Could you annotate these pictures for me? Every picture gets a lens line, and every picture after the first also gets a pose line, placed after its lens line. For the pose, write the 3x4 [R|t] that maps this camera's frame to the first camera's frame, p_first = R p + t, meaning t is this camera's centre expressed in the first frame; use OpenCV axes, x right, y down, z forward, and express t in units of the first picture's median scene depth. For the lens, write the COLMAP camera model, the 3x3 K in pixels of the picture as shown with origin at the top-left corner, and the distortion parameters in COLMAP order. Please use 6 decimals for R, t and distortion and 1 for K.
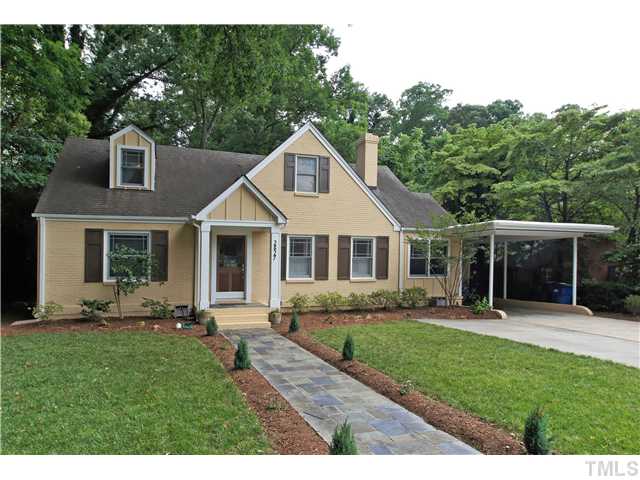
lens RADIAL K [[408.7, 0, 320.0], [0, 408.7, 240.0], [0, 0, 1]] dist [0.009151, 0.000226]
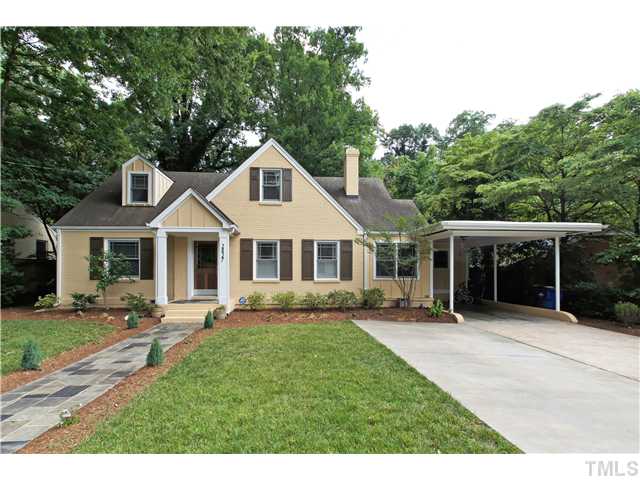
lens RADIAL K [[319.5, 0, 308.1], [0, 319.5, 244.3], [0, 0, 1]] dist [0.000096, 0.000707]
pose [[0.969855, -0.015187, -0.243208, 0.268980], [0.011704, 0.999807, -0.015759, 0.014808], [0.243400, 0.012437, 0.969846, 0.173339]]
